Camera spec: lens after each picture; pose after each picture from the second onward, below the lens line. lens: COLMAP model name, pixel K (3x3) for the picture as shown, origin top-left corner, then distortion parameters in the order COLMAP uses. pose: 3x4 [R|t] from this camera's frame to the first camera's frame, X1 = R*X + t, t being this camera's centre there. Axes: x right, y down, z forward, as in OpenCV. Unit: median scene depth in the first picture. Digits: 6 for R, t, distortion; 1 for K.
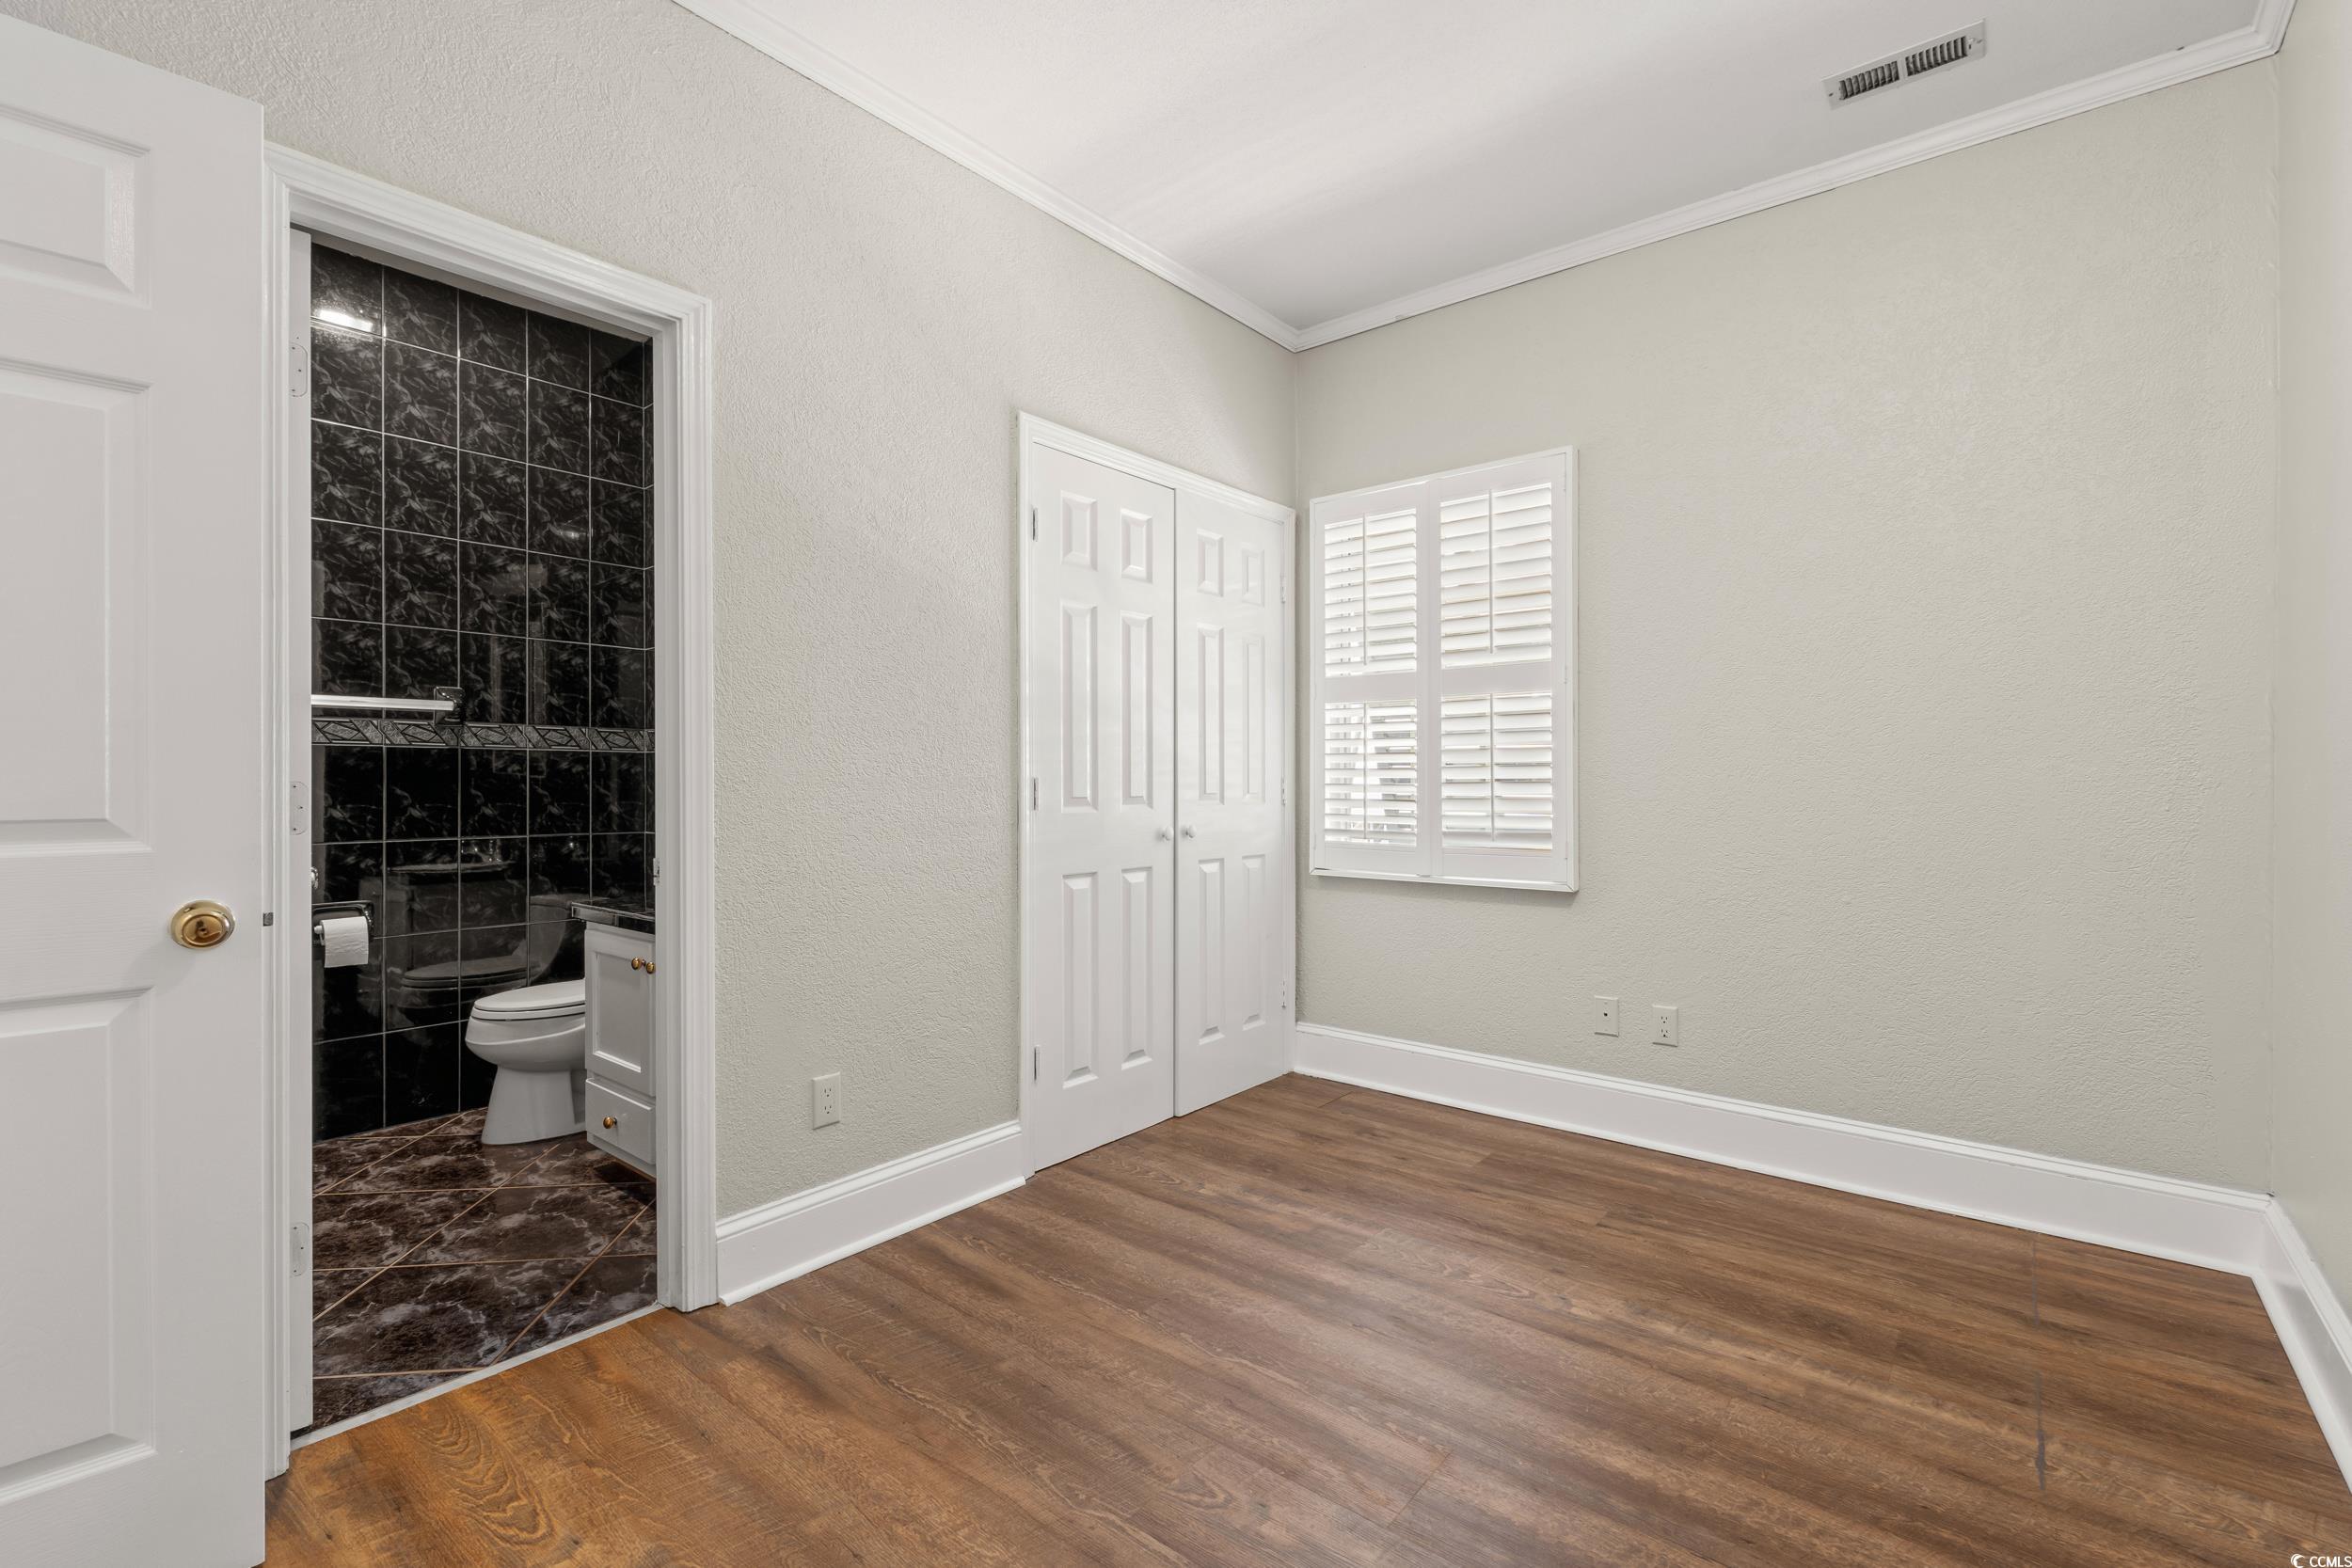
lens RADIAL K [[1029.2, 0, 1176.0], [0, 1029.2, 784.0], [0, 0, 1]] dist [-0.000498, 0.000018]
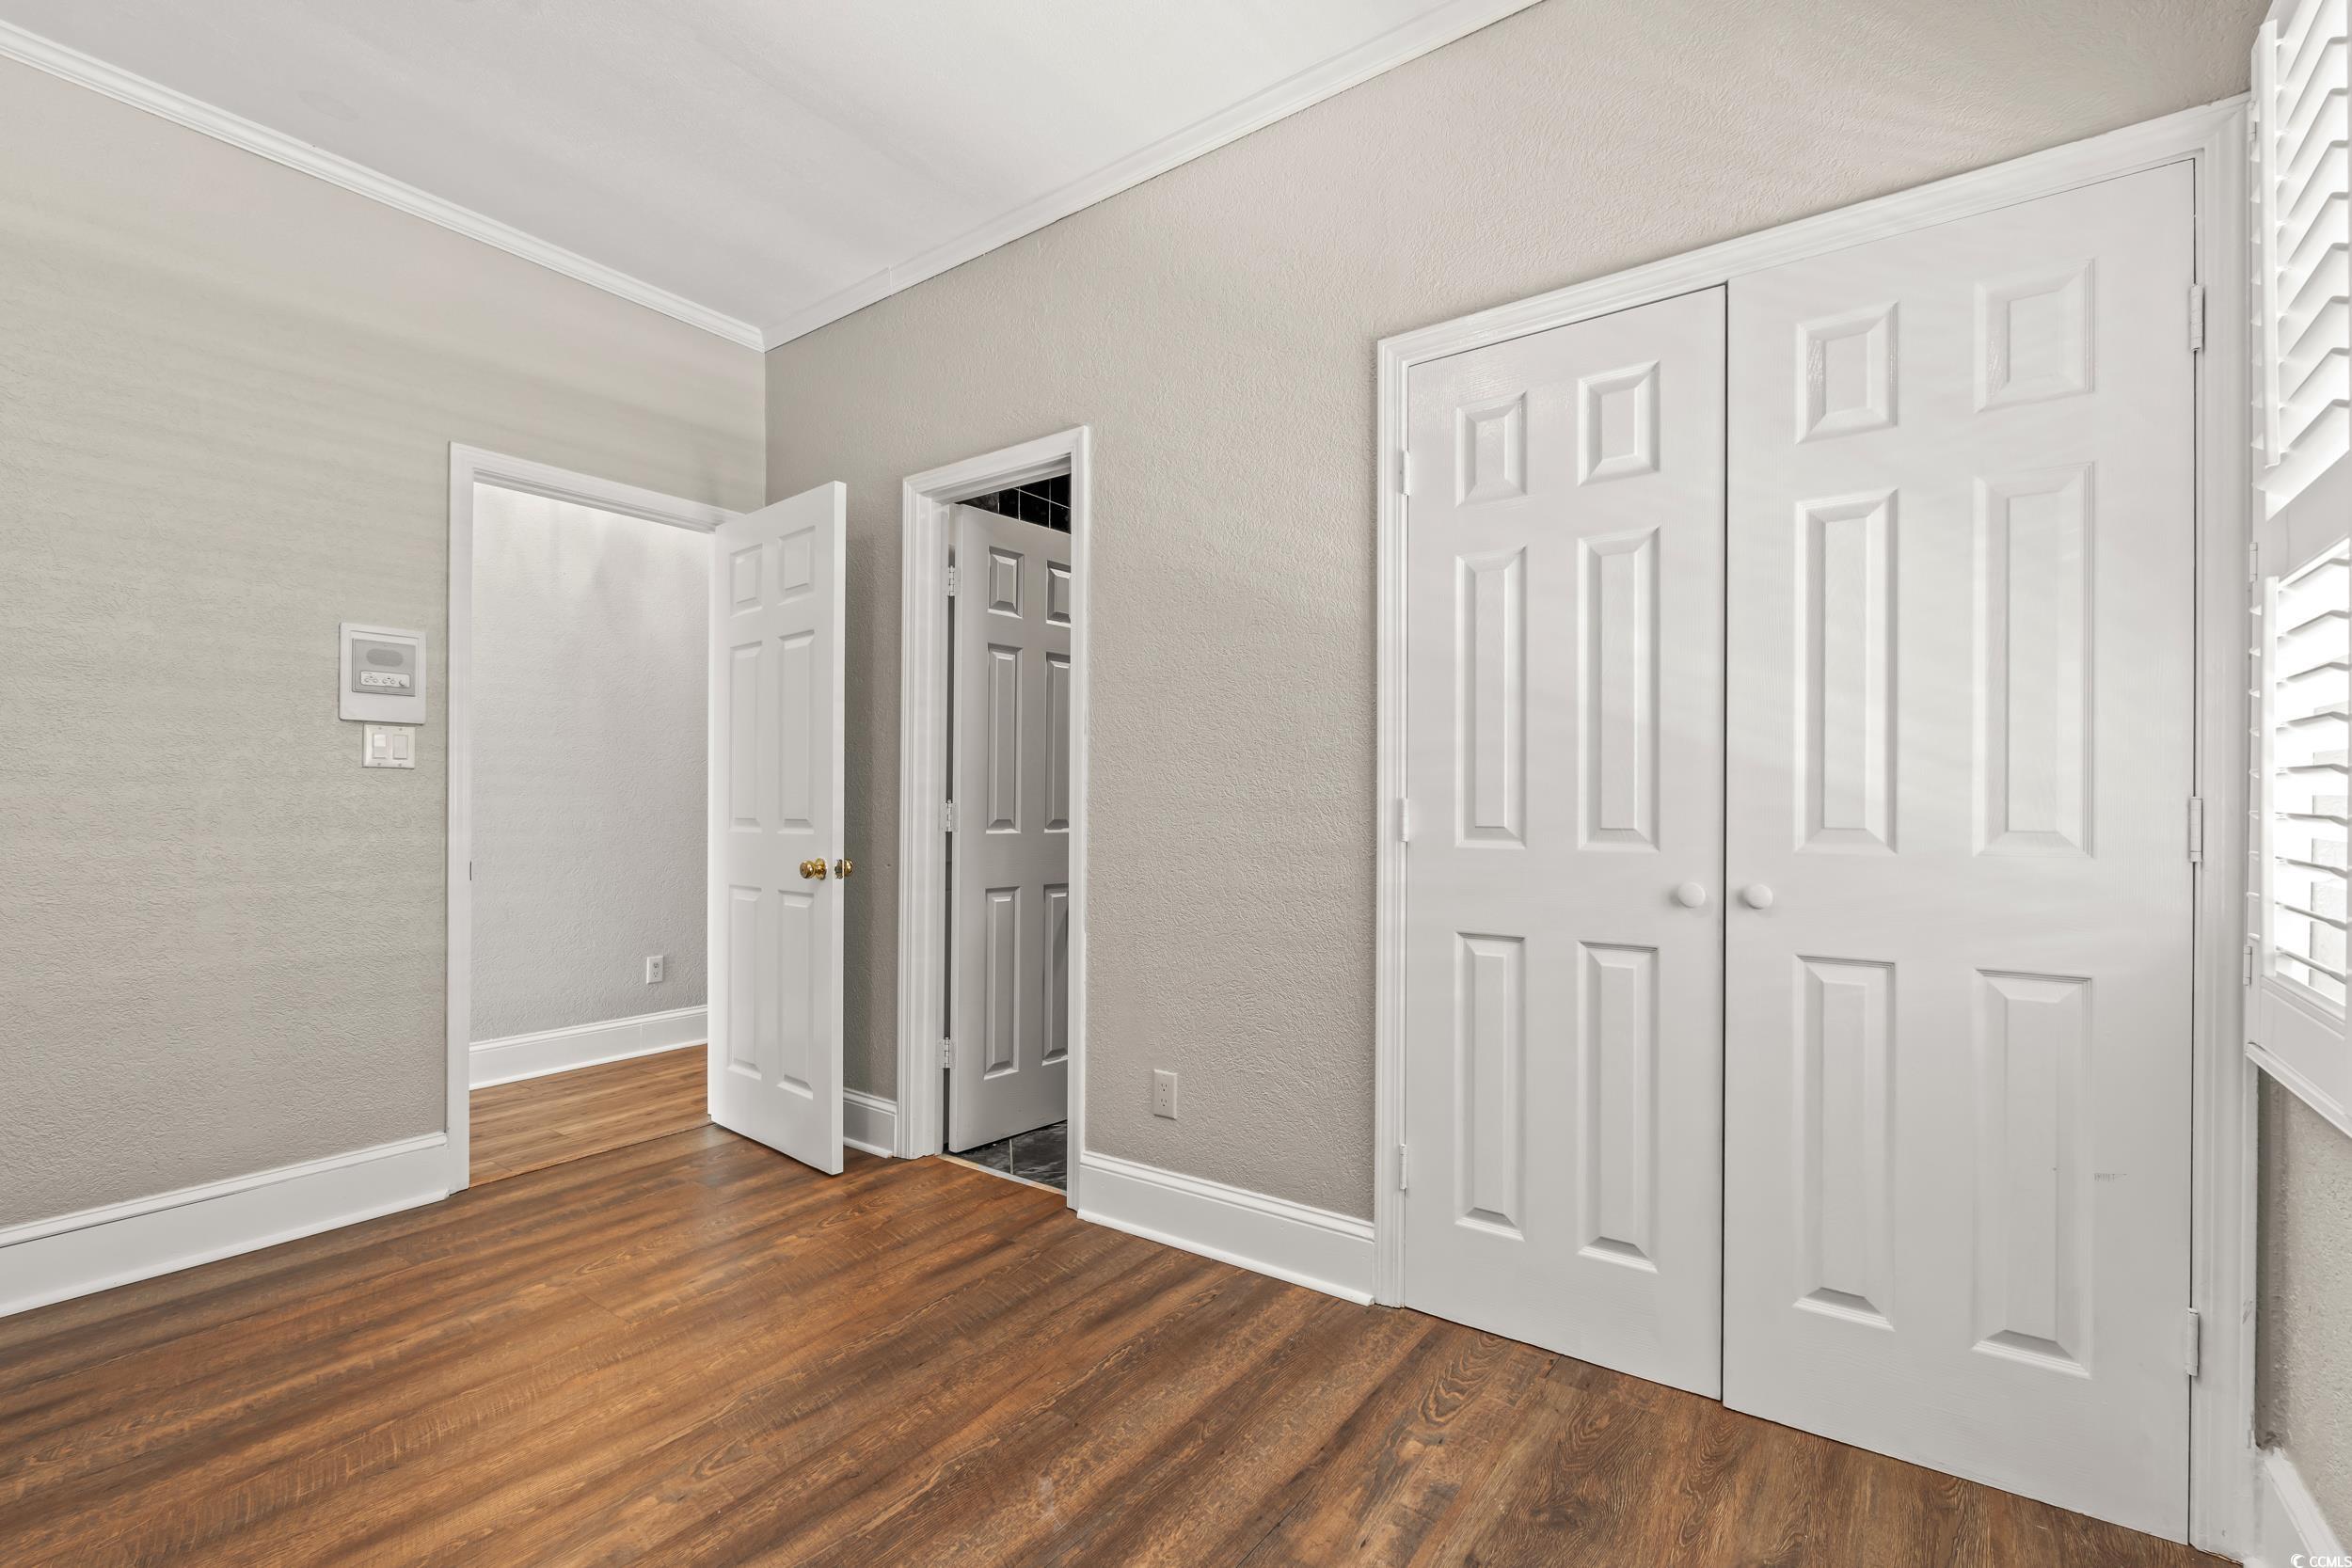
lens RADIAL K [[1042.9, 0, 1181.0], [0, 1042.9, 798.7], [0, 0, 1]] dist [0.000353, 0.000118]
pose [[0.064959, -0.001113, -0.997887, 0.706627], [-0.001552, 0.999998, -0.001216, -0.005717], [0.997887, 0.001628, 0.064957, 0.863274]]
